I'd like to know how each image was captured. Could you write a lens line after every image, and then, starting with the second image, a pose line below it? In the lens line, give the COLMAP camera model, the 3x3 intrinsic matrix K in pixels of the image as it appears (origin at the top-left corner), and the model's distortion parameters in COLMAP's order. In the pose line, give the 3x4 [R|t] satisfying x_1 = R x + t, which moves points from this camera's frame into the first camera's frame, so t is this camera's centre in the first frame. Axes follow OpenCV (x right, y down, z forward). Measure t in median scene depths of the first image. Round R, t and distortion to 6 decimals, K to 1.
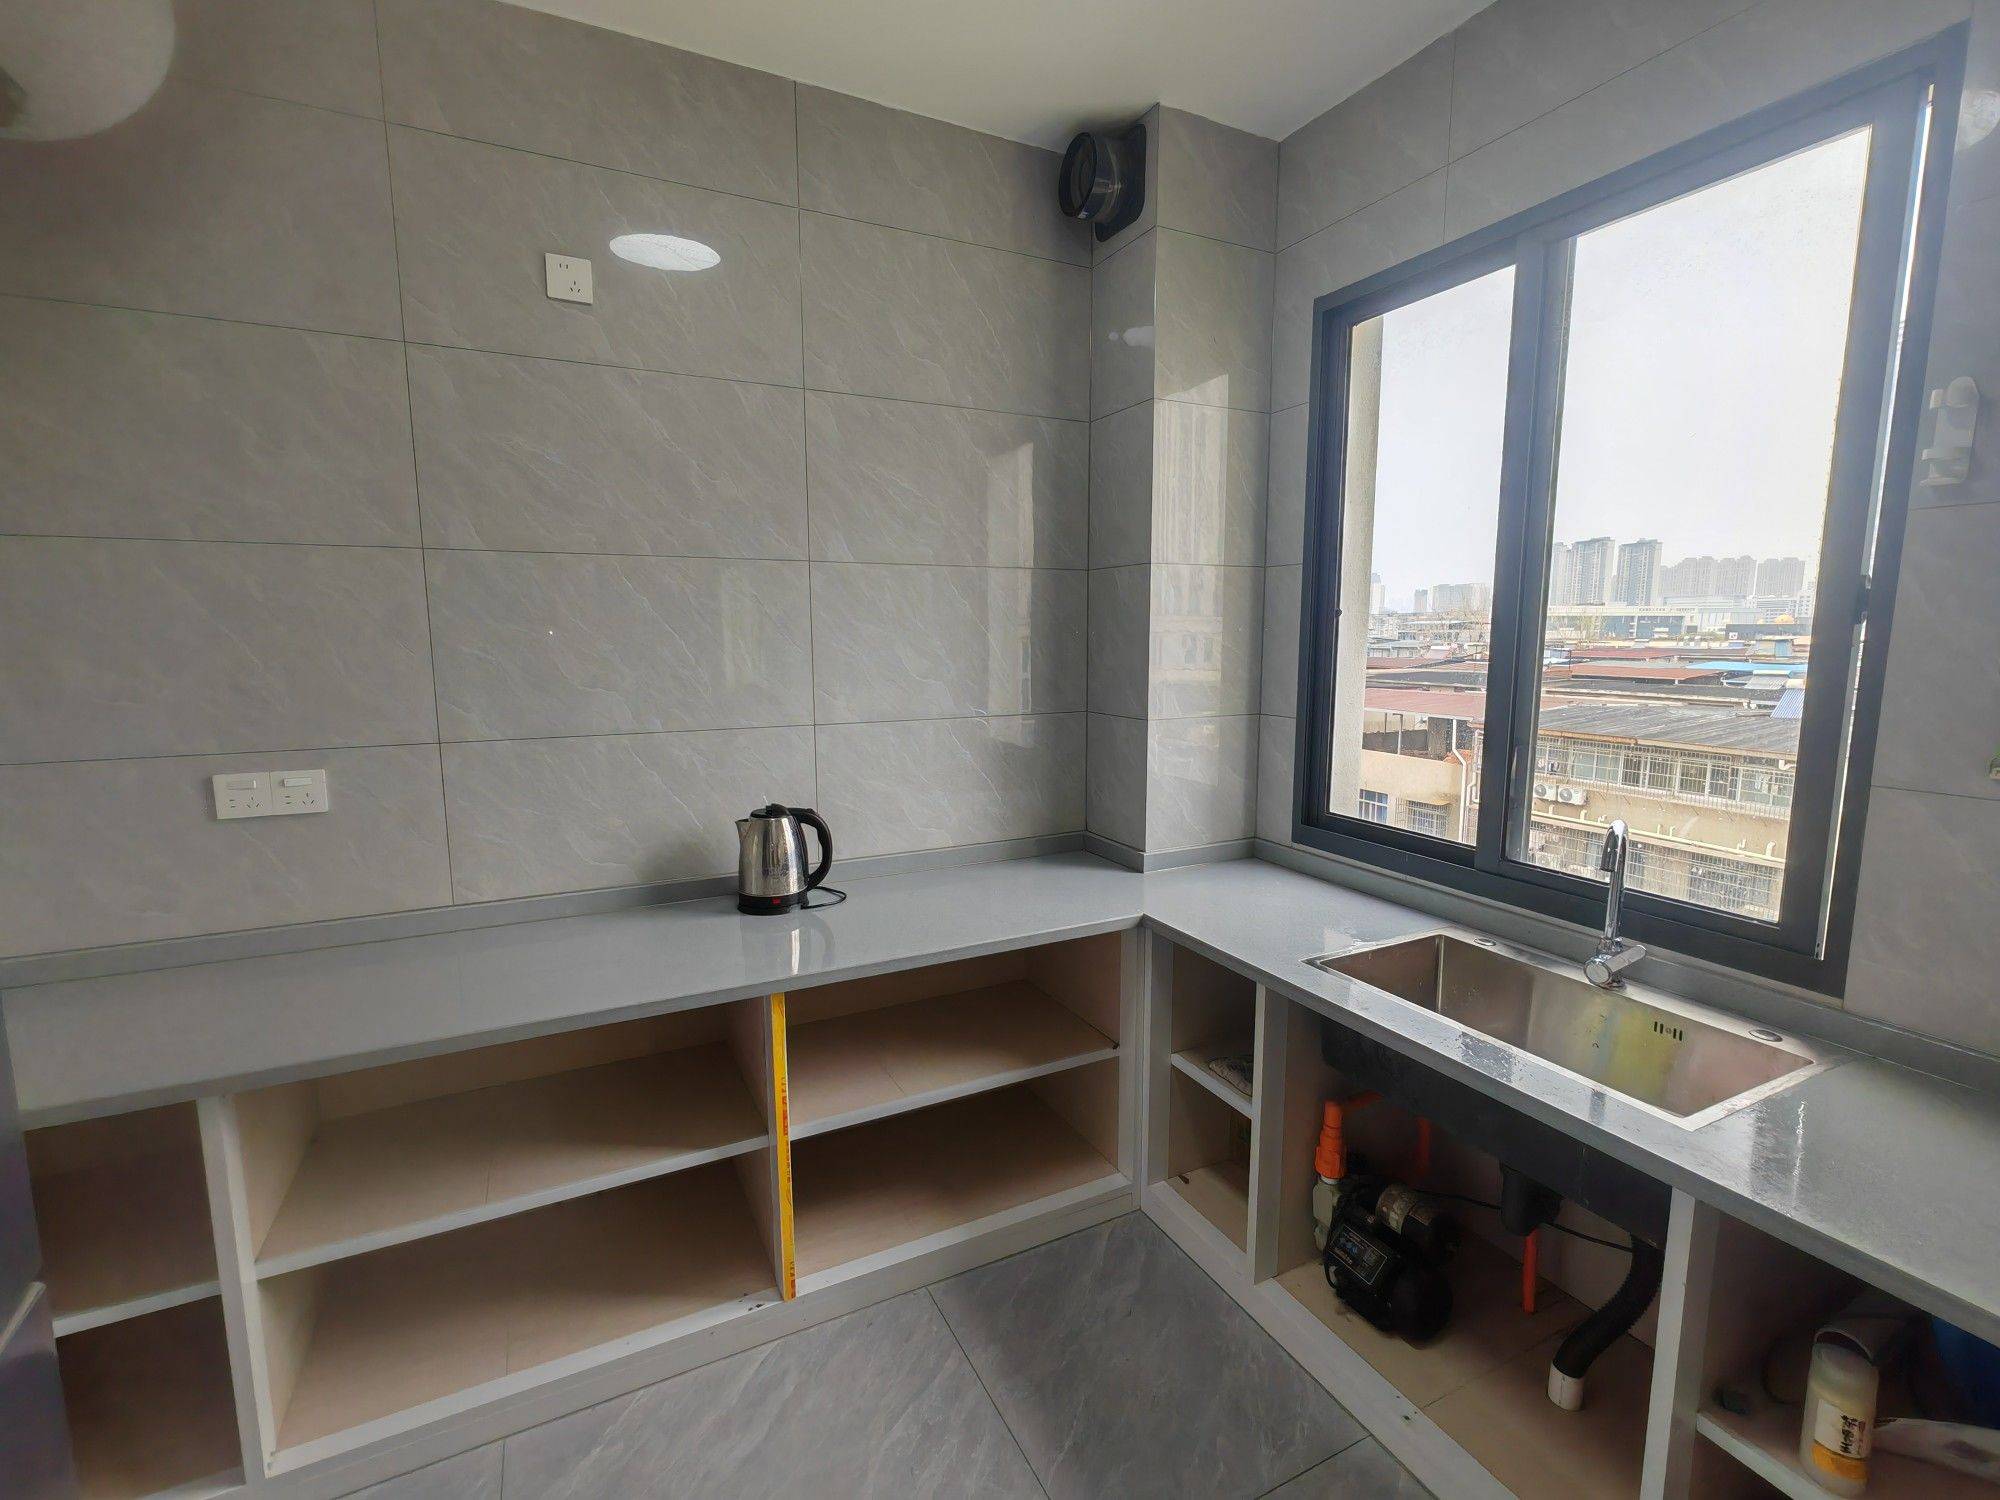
lens RADIAL K [[924.3, 0, 1006.5], [0, 924.3, 754.1], [0, 0, 1]] dist [0.002325, 0.006167]
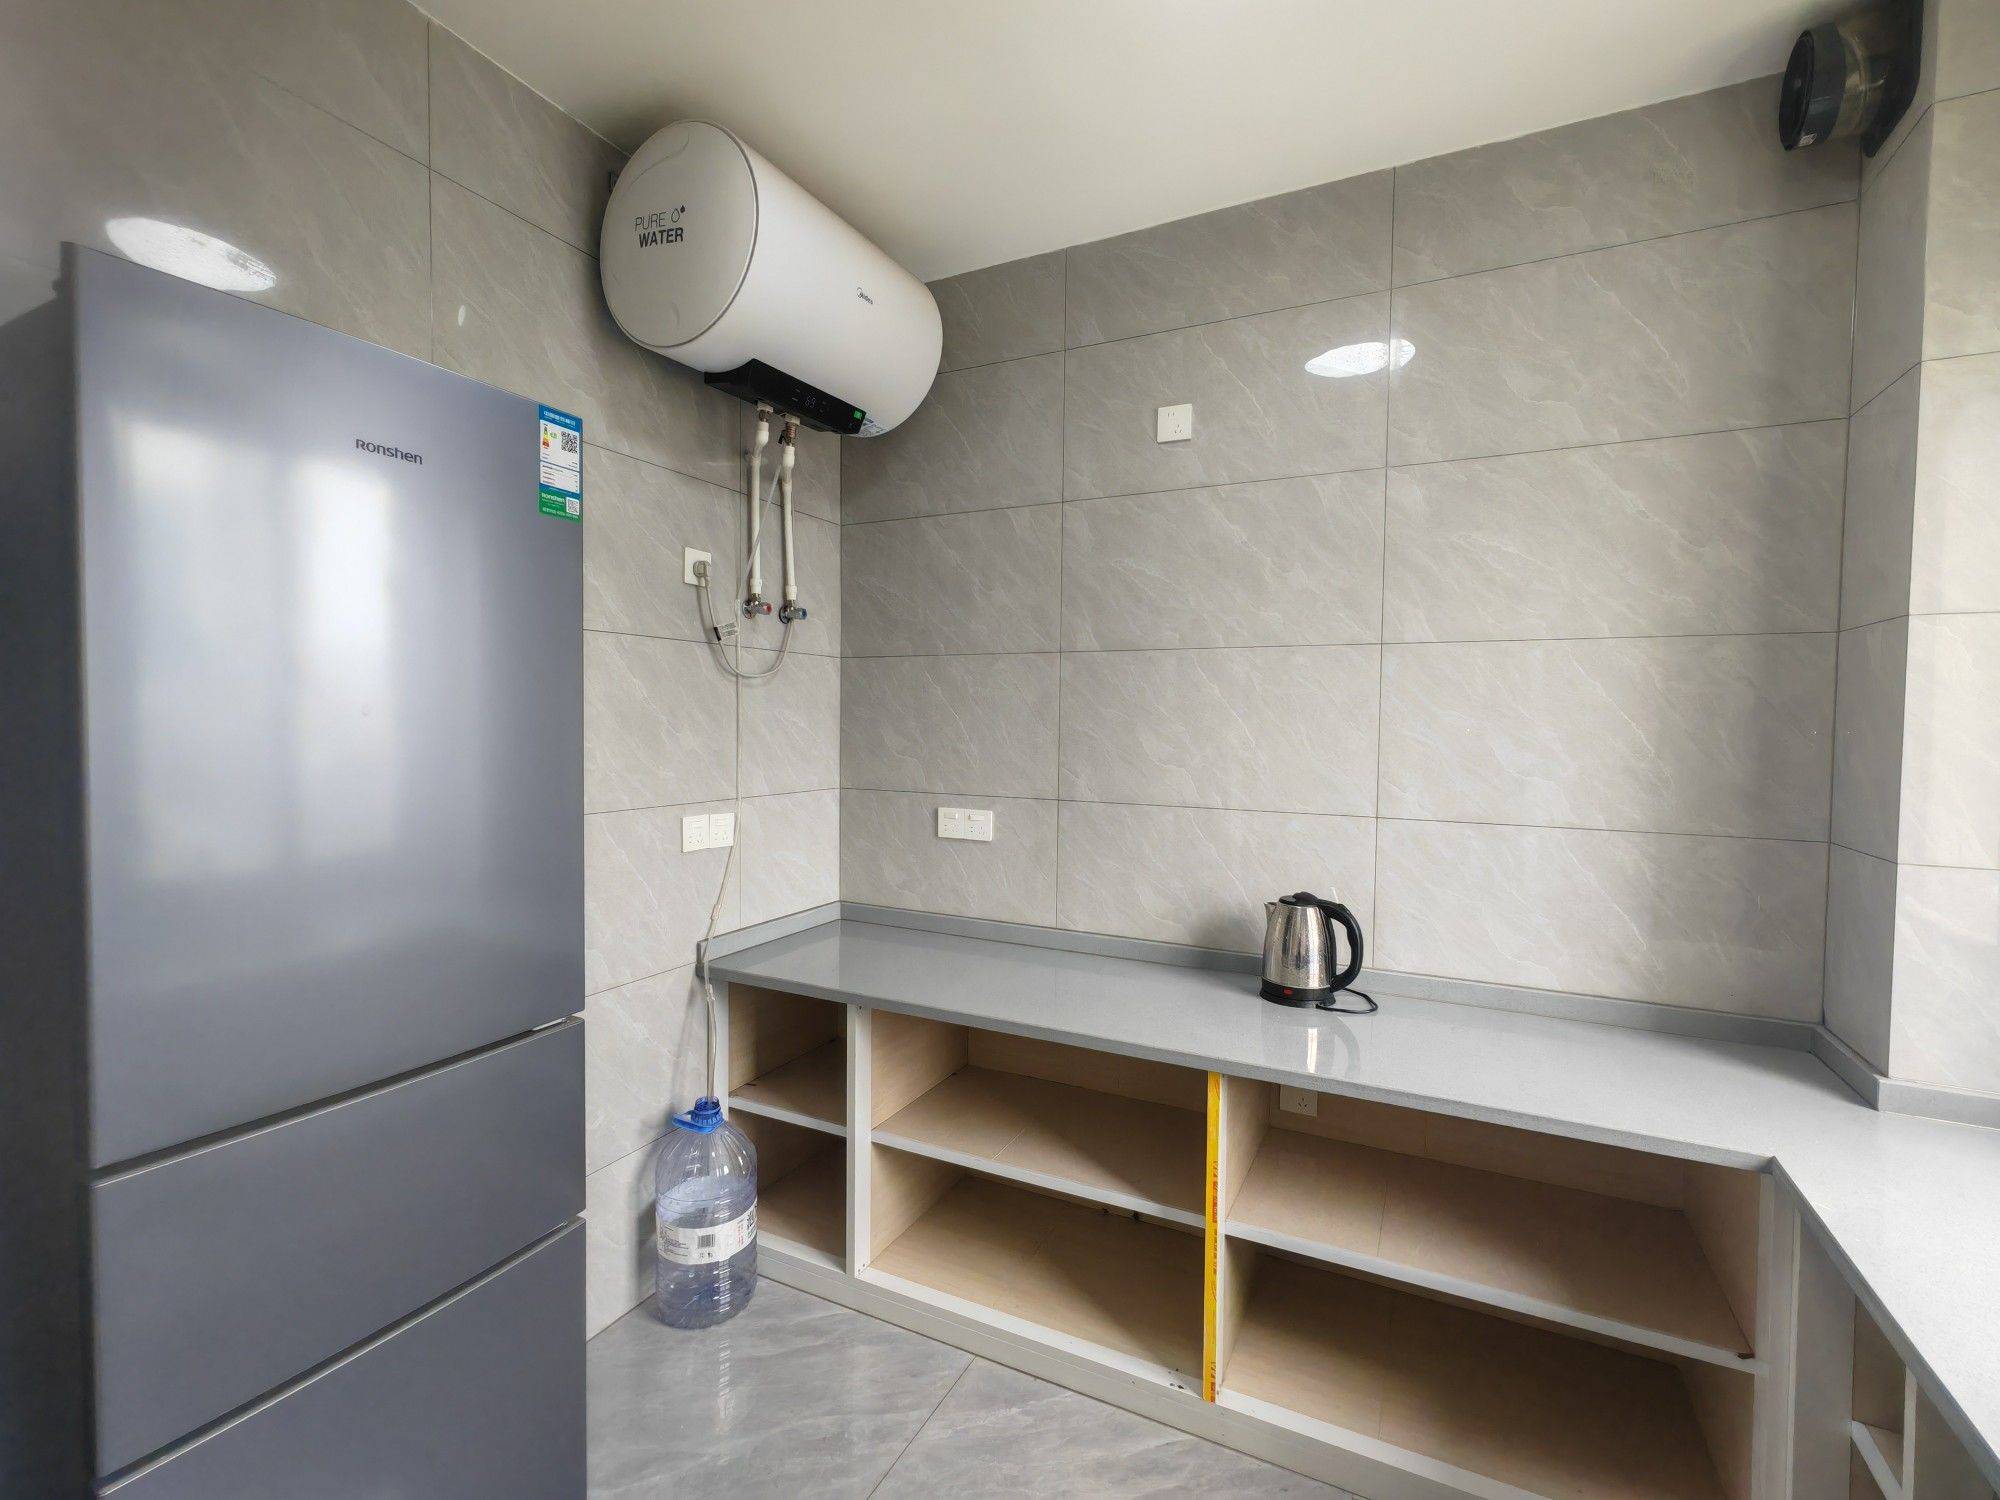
lens RADIAL K [[905.5, 0, 1000.0], [0, 905.5, 750.0], [0, 0, 1]] dist [-0.003114, 0.004560]
pose [[0.588602, 0.039281, -0.807468, 0.328296], [-0.117195, 0.992414, -0.037150, -0.022339], [0.799883, 0.116498, 0.588740, 0.164986]]
